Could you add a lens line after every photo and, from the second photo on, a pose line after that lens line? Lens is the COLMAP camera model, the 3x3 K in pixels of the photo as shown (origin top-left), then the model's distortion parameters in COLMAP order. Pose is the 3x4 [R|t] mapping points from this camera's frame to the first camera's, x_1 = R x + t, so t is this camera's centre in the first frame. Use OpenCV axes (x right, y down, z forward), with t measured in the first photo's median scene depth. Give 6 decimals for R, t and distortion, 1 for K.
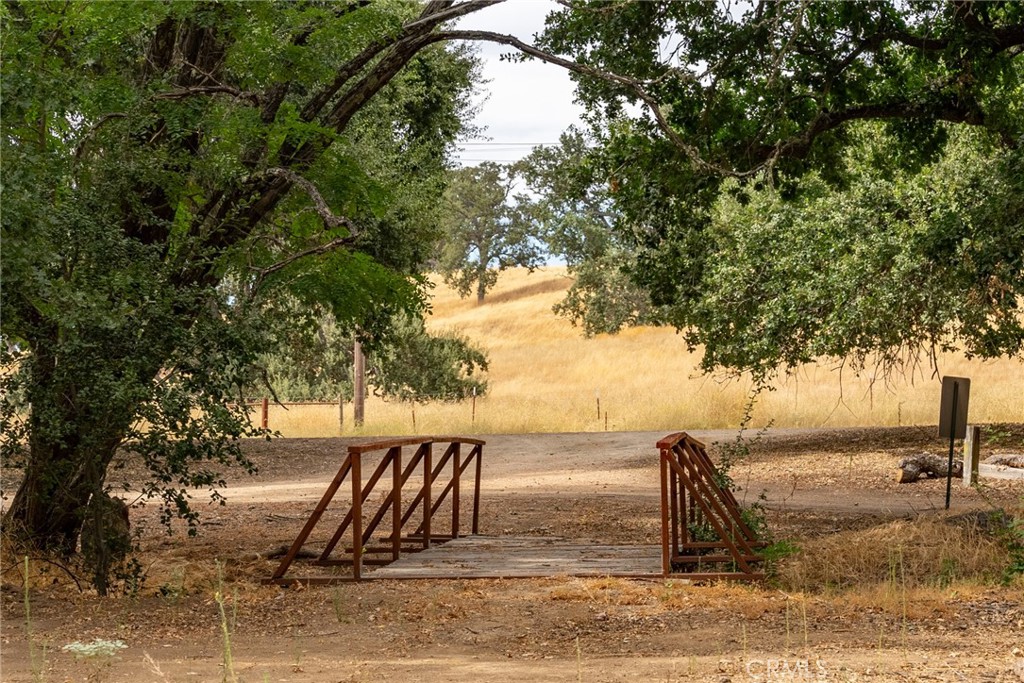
lens RADIAL K [[3102.8, 0, 511.9], [0, 3102.8, 342.2], [0, 0, 1]] dist [0.140915, 0.000000]
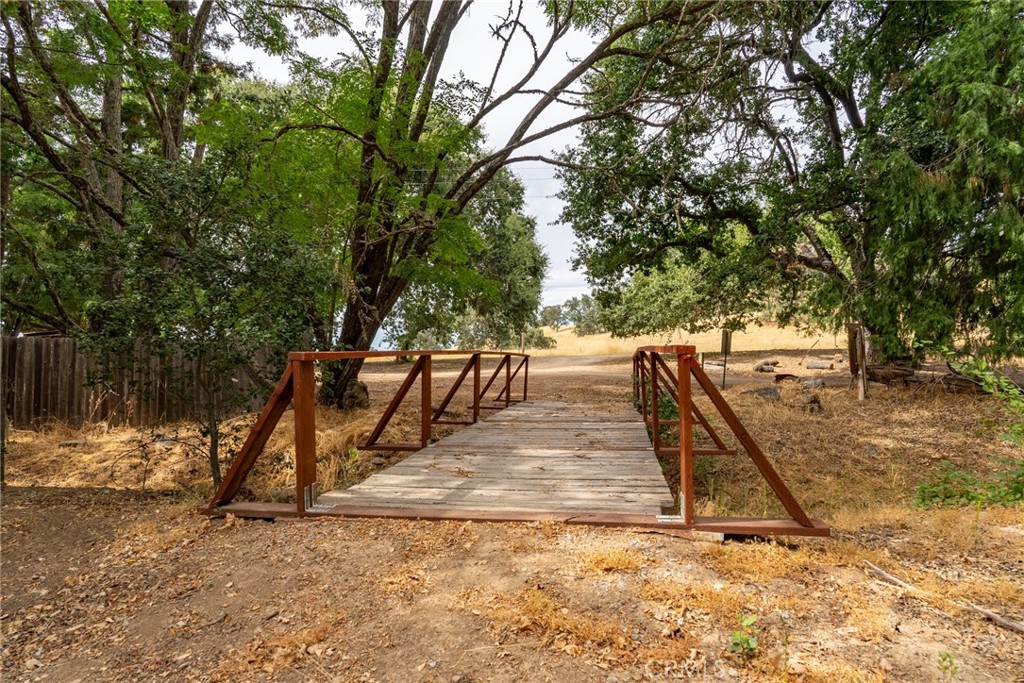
lens RADIAL K [[603.3, 0, 513.8], [0, 603.3, 339.9], [0, 0, 1]] dist [-0.001934, 0.000017]
pose [[0.996674, -0.003650, -0.081416, 0.009678], [0.003643, 0.999993, -0.000240, 0.015266], [0.081416, -0.000057, 0.996680, 0.414763]]
